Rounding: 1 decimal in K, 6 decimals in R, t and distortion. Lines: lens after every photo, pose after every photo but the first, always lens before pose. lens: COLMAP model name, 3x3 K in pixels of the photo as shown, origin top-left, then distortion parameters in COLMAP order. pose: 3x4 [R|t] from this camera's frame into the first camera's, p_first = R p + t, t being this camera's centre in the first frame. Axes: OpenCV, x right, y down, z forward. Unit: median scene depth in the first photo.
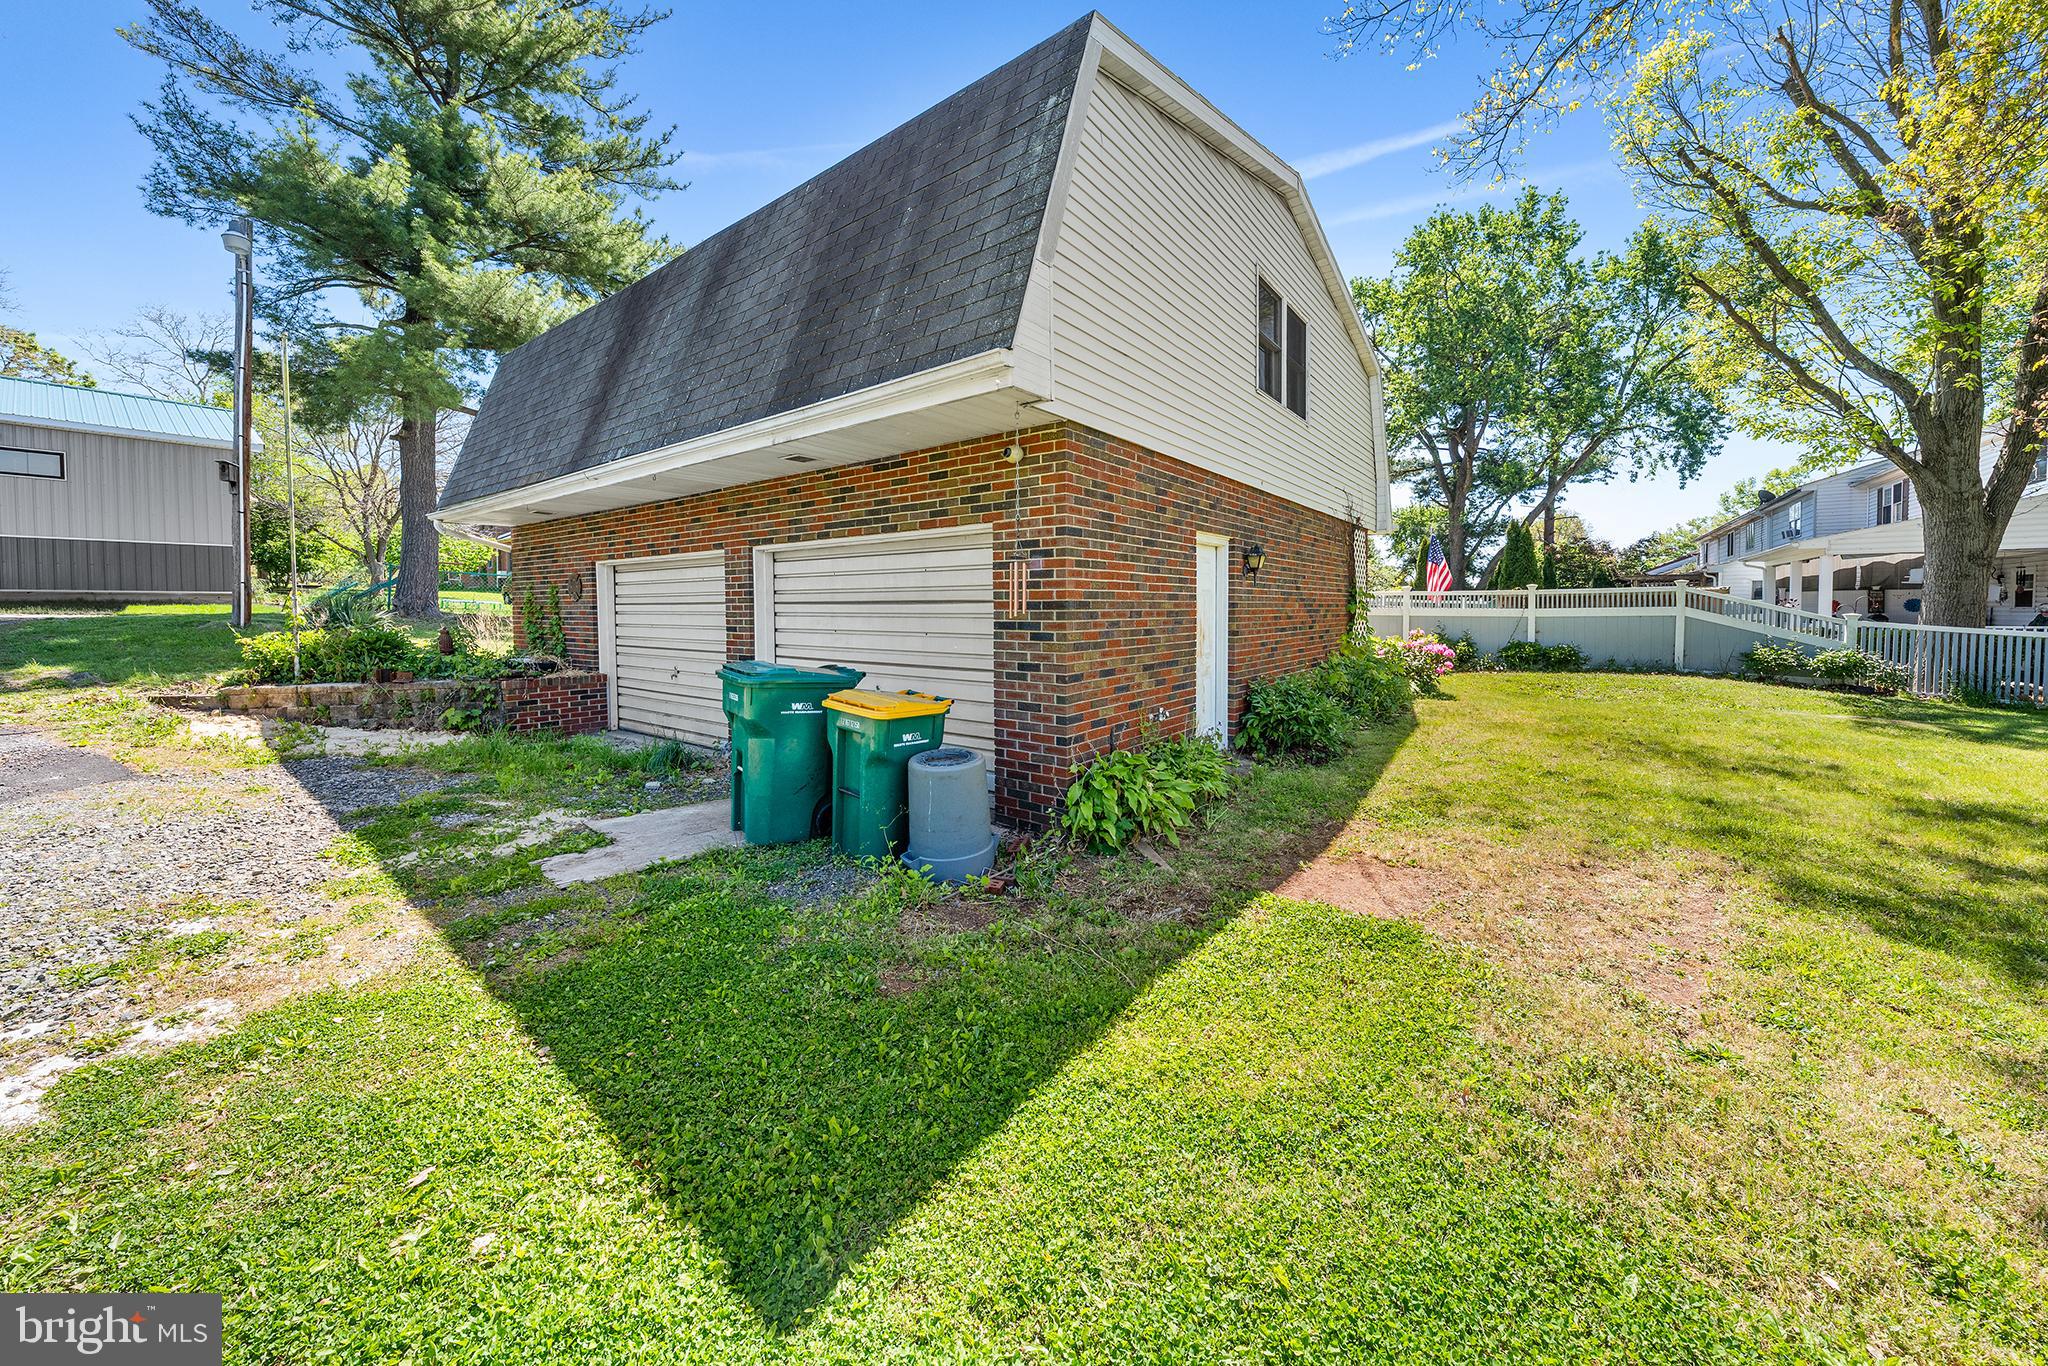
lens RADIAL K [[721.9, 0, 1017.0], [0, 721.9, 670.7], [0, 0, 1]] dist [-0.001241, -0.000271]
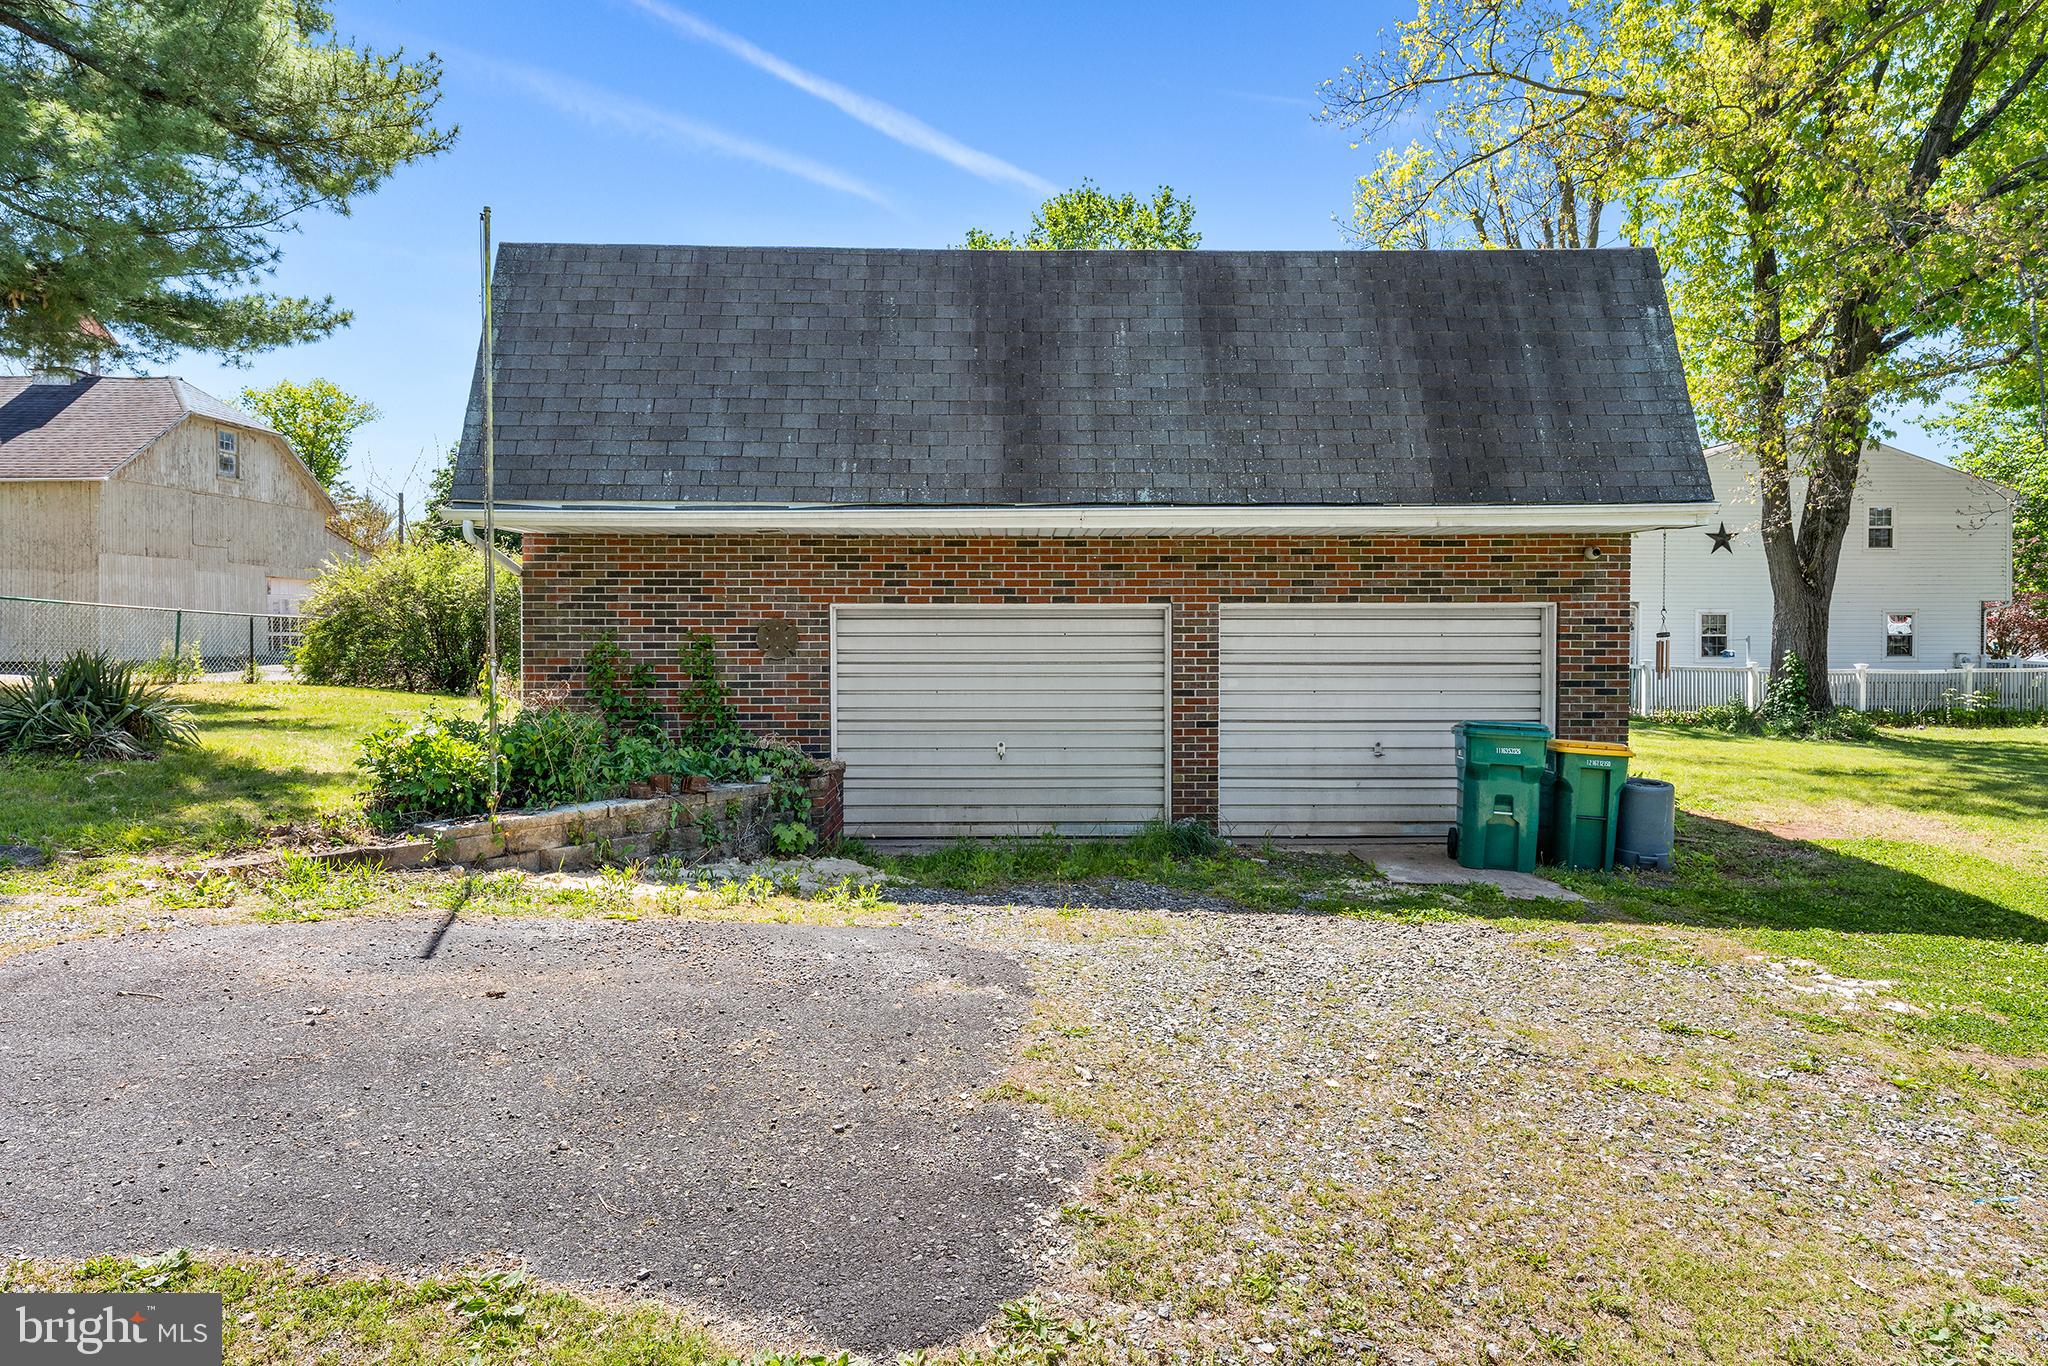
lens RADIAL K [[1123.5, 0, 1024.0], [0, 1123.5, 683.0], [0, 0, 1]] dist [0.000754, 0.000010]
pose [[0.784314, -0.027577, 0.619751, -1.751338], [0.051787, 0.998435, -0.021111, -0.063269], [-0.618199, 0.048653, 0.784515, 0.041934]]
